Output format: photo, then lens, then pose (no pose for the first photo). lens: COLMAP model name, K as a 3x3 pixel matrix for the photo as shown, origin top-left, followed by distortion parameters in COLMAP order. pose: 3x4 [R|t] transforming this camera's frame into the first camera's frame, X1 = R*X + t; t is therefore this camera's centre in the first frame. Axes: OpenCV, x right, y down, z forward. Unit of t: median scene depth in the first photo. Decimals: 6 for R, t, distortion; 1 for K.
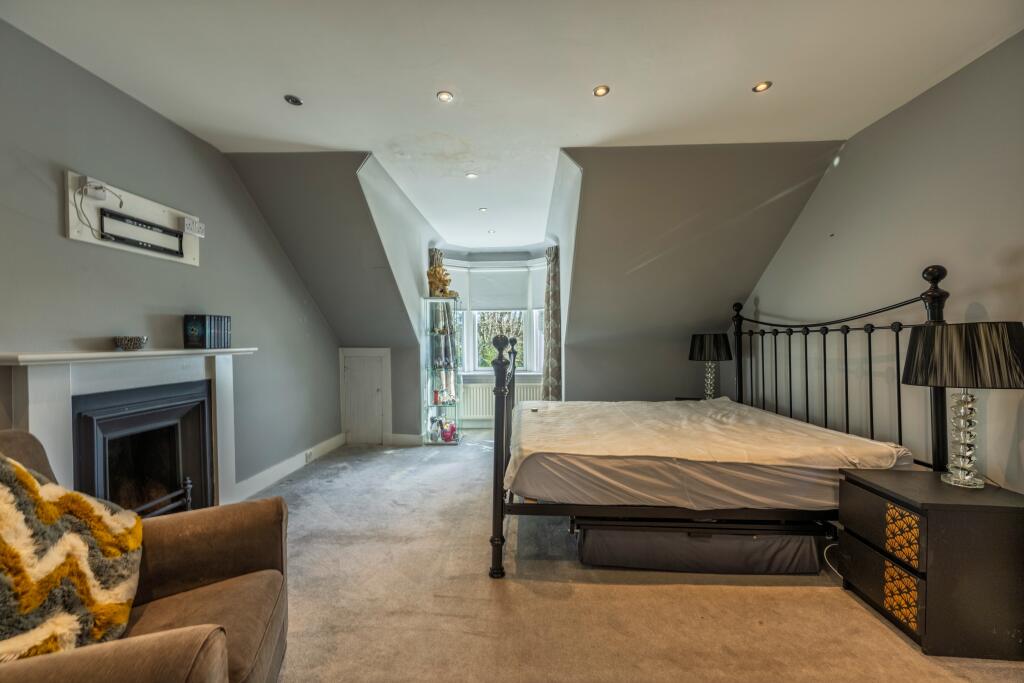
lens RADIAL K [[408.9, 0, 507.8], [0, 408.9, 340.3], [0, 0, 1]] dist [0.001227, 0.000753]
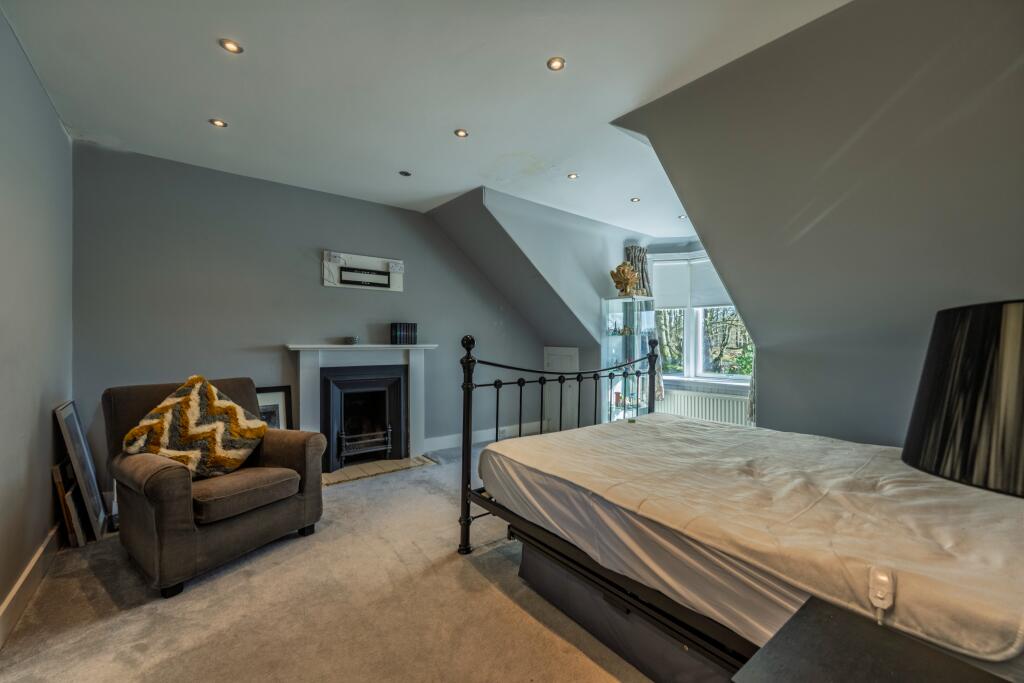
lens RADIAL K [[408.9, 0, 504.6], [0, 408.9, 339.4], [0, 0, 1]] dist [0.001227, 0.000753]
pose [[0.661530, 0.007466, -0.749882, 0.846855], [-0.009774, 0.999951, 0.001334, -0.006320], [0.749855, 0.006447, 0.661571, 0.330464]]
